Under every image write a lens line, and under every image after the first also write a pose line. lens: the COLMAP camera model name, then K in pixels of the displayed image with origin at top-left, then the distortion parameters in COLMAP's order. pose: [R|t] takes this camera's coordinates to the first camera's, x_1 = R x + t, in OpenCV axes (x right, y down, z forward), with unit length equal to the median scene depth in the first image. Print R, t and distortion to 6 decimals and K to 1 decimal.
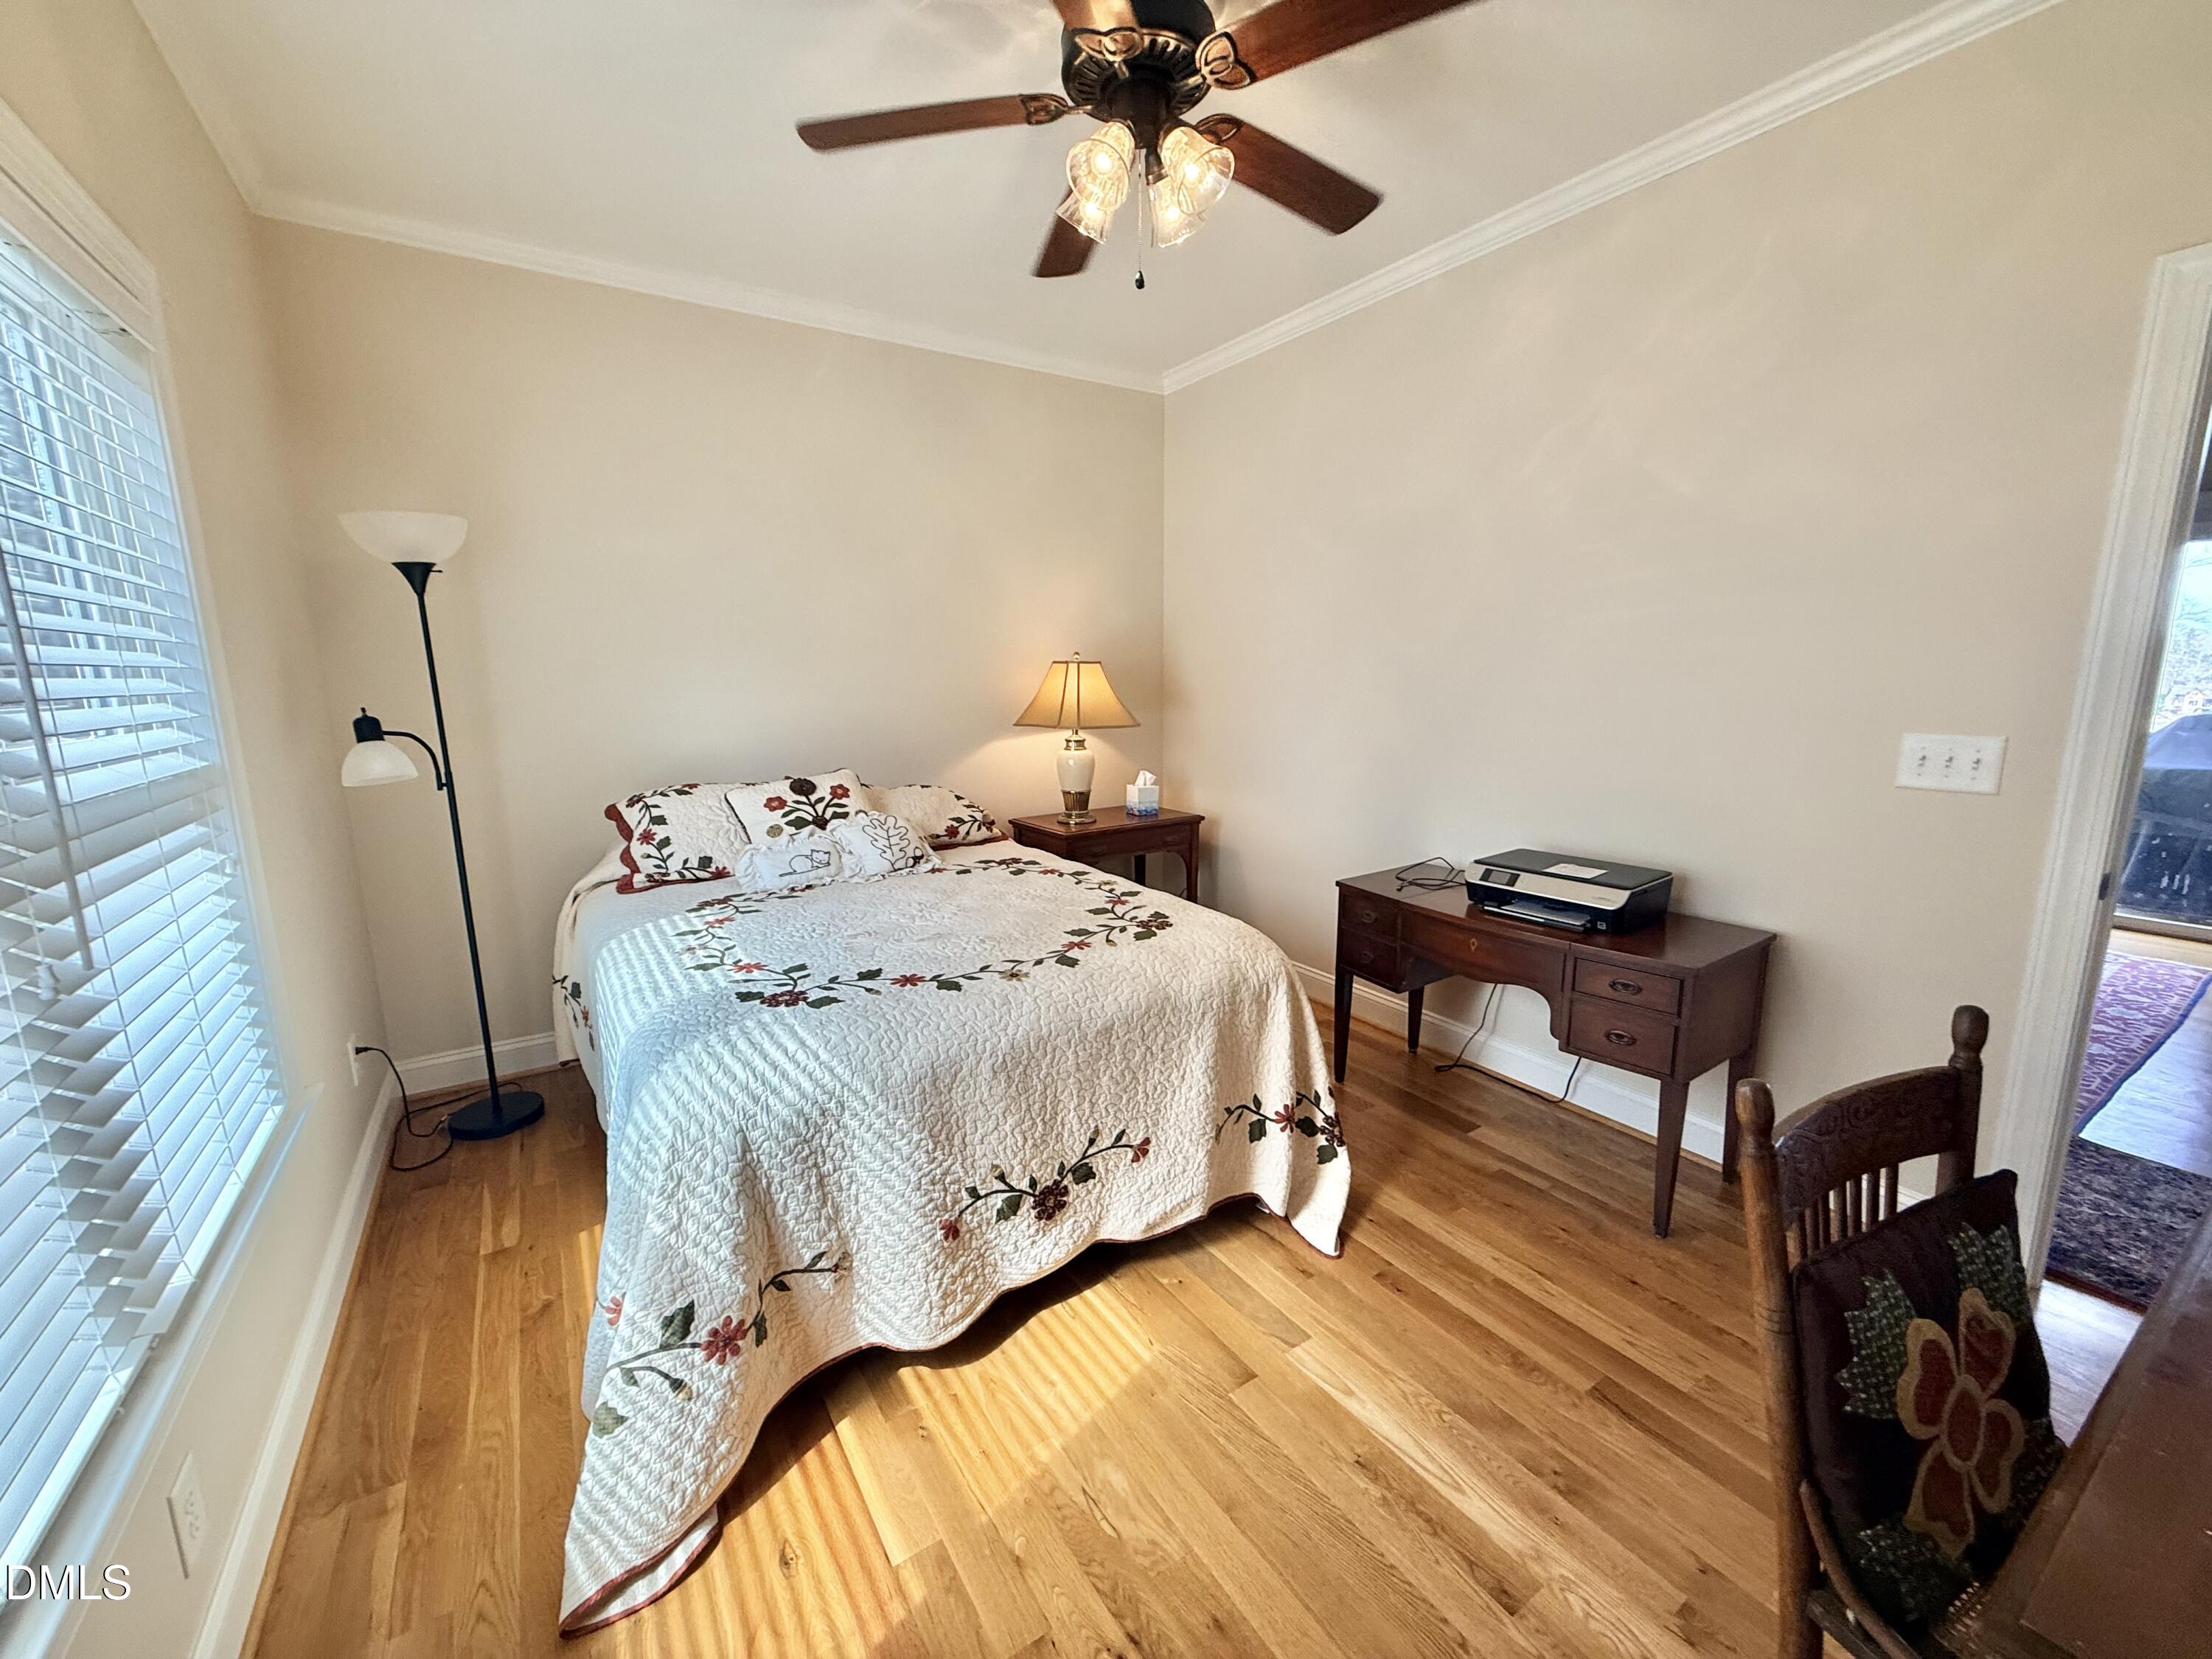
lens RADIAL K [[881.6, 0, 1097.1], [0, 881.6, 826.3], [0, 0, 1]] dist [0.001321, -0.000578]
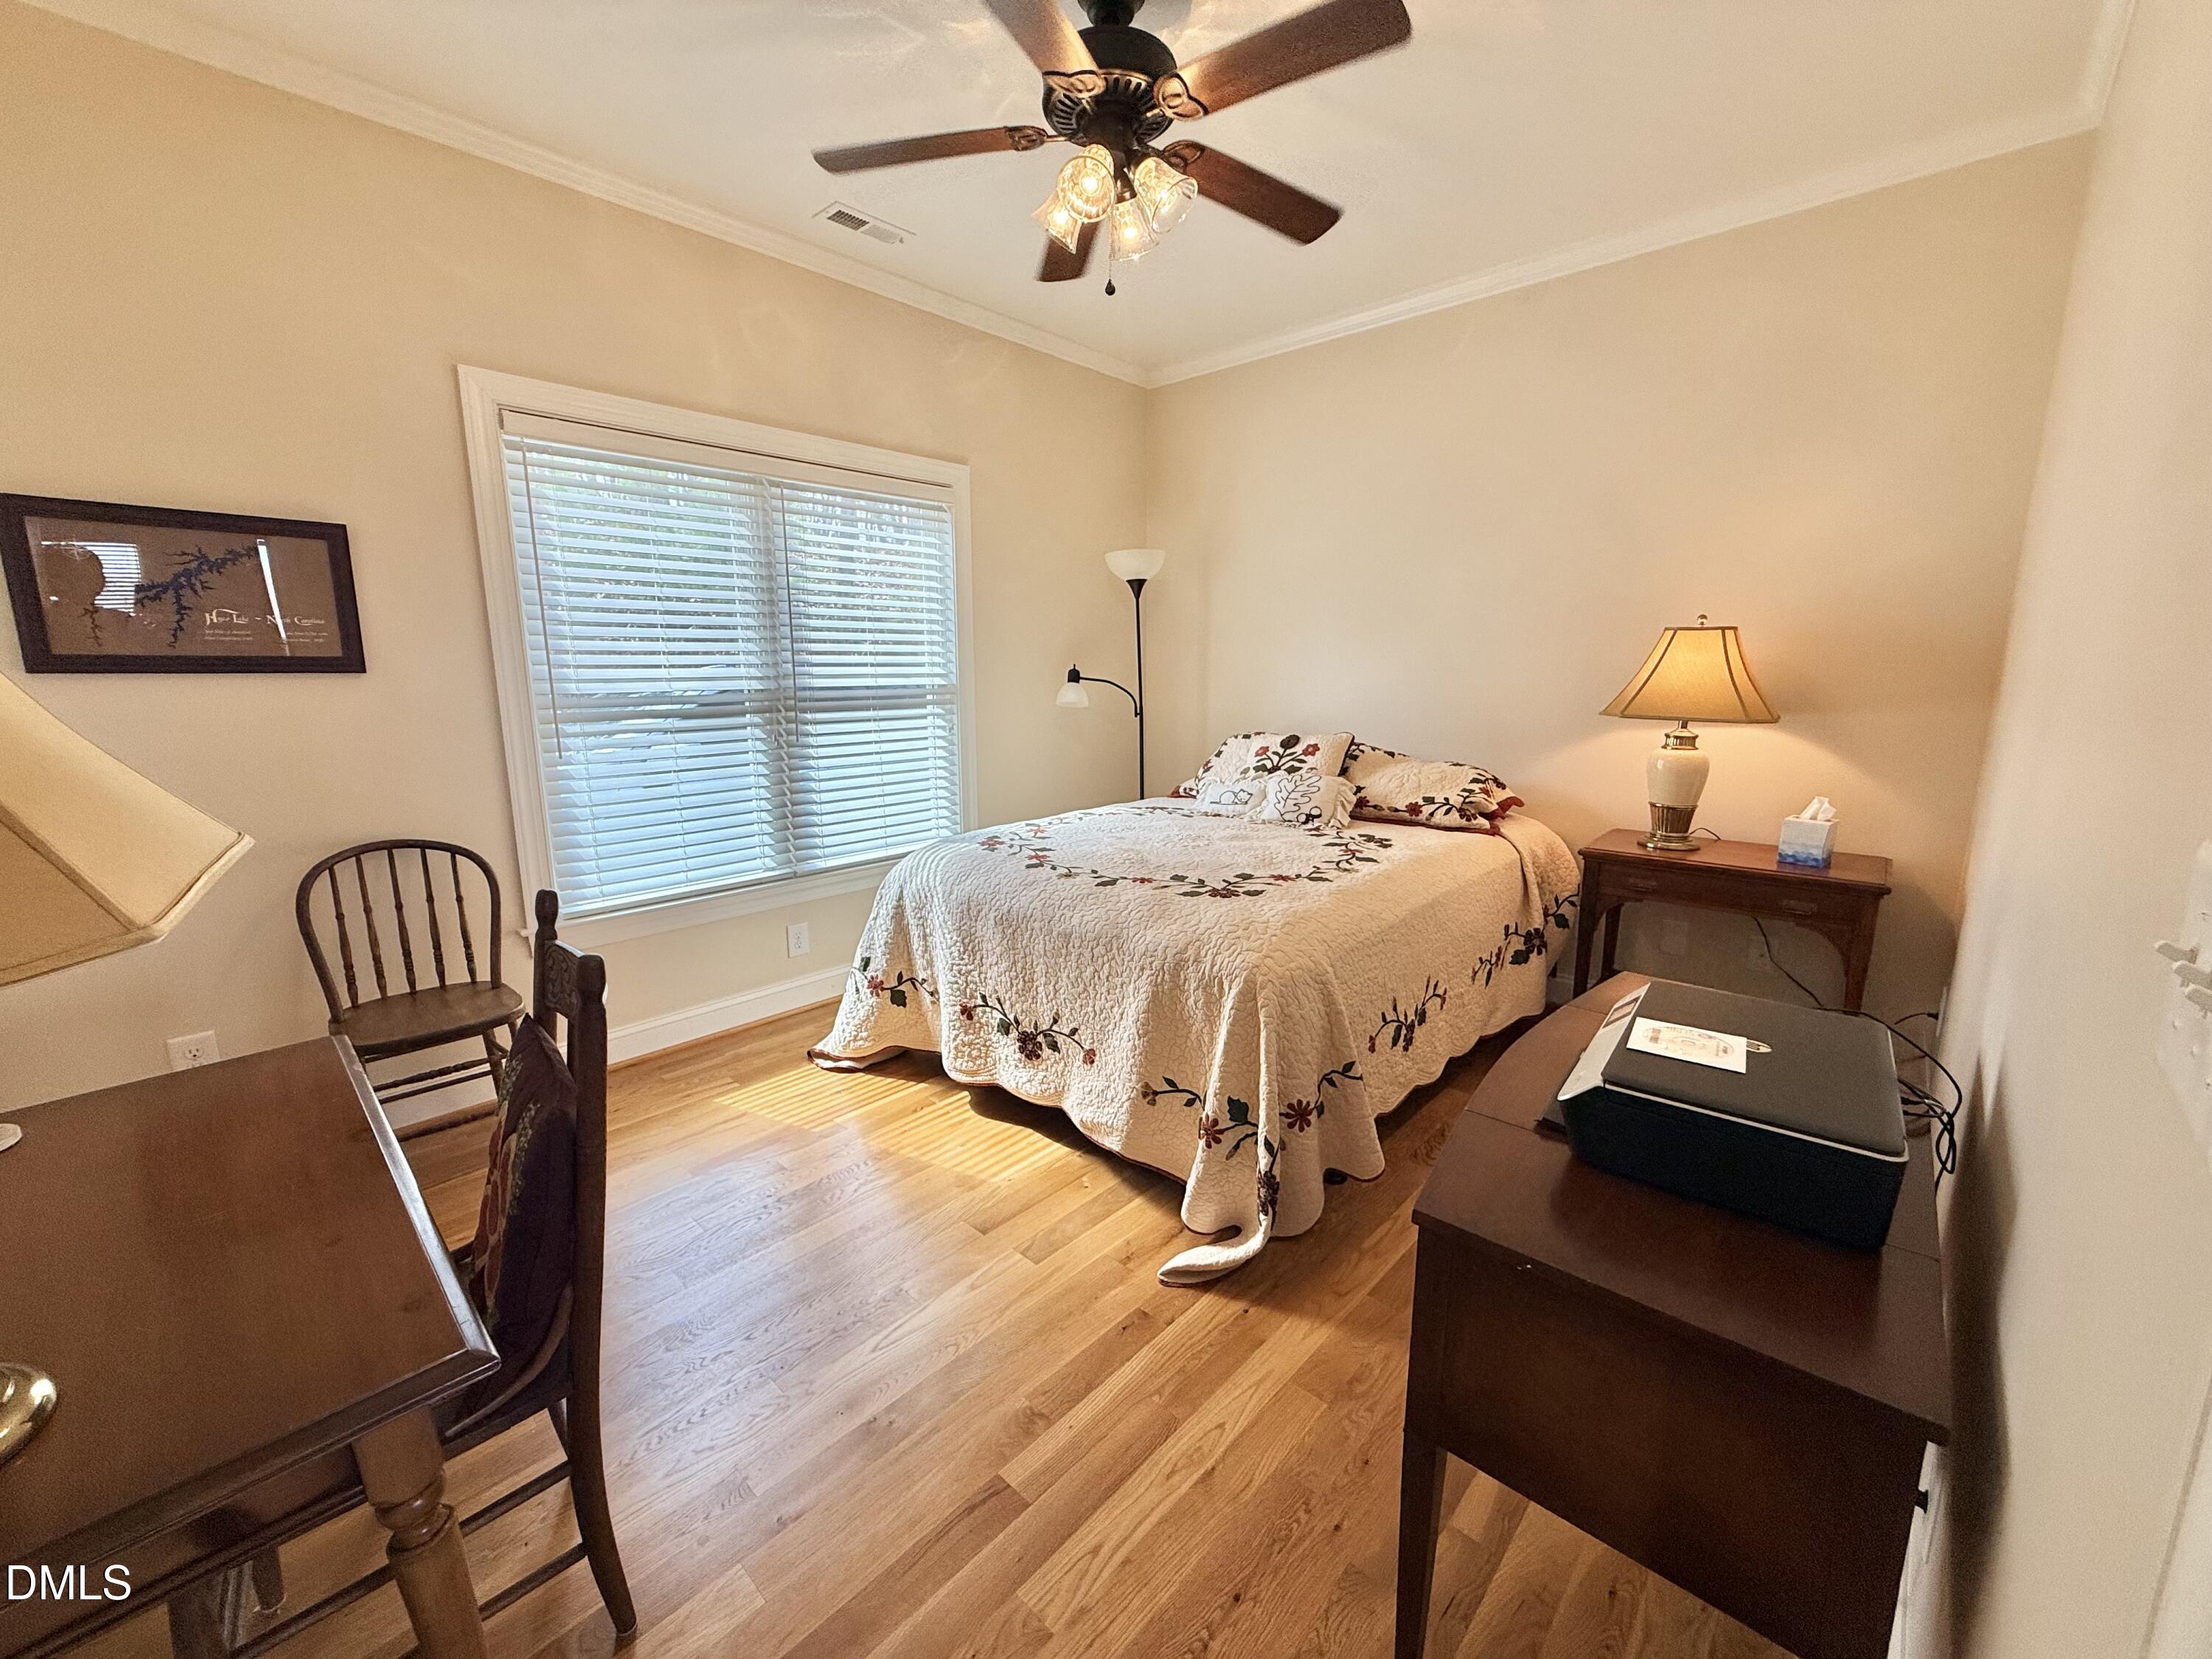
lens RADIAL K [[881.6, 0, 1106.4], [0, 881.6, 827.6], [0, 0, 1]] dist [0.001321, -0.000578]
pose [[0.241573, 0.188063, -0.951985, 1.132452], [-0.171601, 0.973858, 0.148839, -0.100058], [0.955089, 0.127406, 0.267530, 0.704790]]
